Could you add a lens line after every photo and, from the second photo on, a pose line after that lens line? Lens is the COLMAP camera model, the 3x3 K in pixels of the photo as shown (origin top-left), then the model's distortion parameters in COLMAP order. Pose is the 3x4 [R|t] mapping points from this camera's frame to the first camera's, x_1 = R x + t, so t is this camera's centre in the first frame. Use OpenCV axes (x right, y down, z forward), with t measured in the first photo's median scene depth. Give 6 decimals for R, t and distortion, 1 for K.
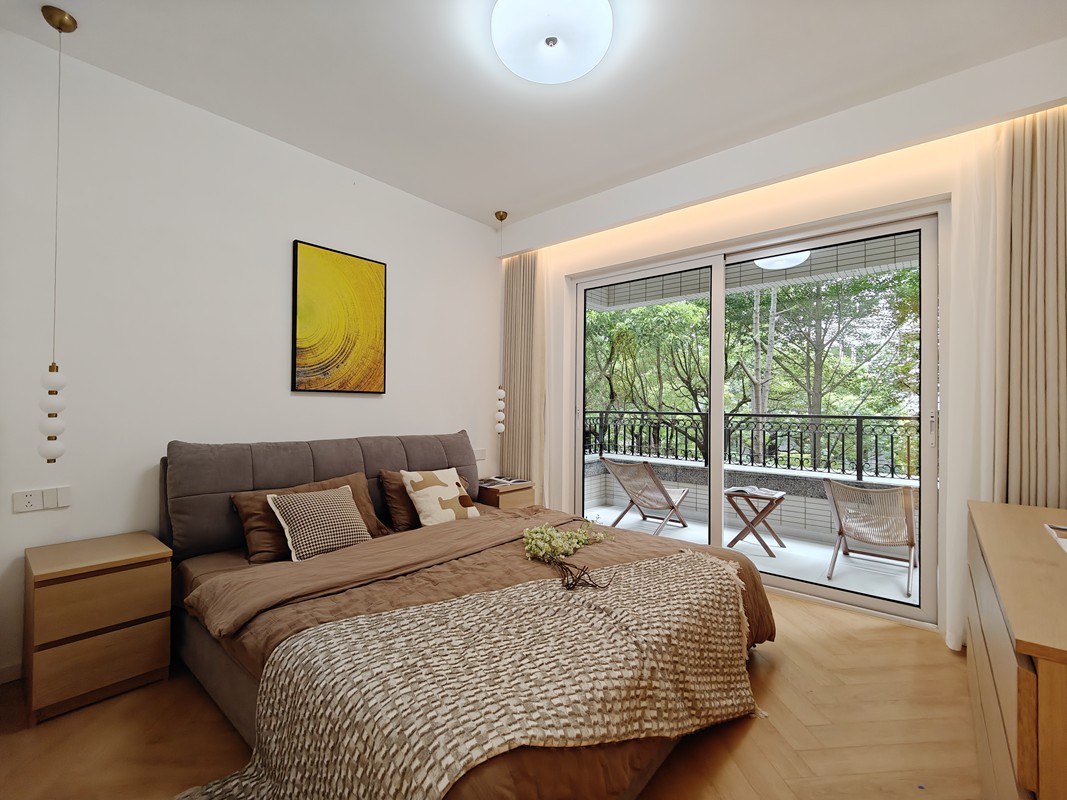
lens RADIAL K [[467.3, 0, 533.3], [0, 467.3, 400.7], [0, 0, 1]] dist [0.000099, -0.000294]
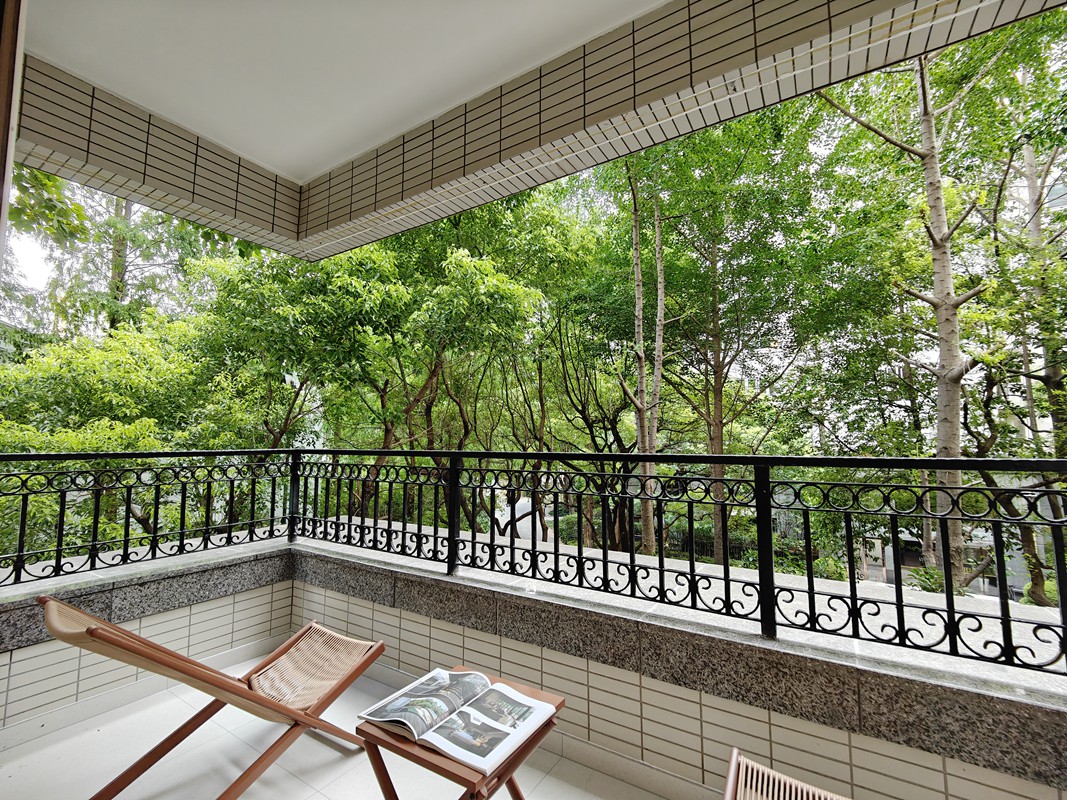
lens RADIAL K [[467.3, 0, 534.5], [0, 467.3, 401.6], [0, 0, 1]] dist [0.000099, -0.000294]
pose [[0.988543, -0.000518, 0.150940, 0.150208], [0.012022, 0.997088, -0.075311, 0.005367], [-0.150462, 0.076263, 0.985670, 0.212871]]
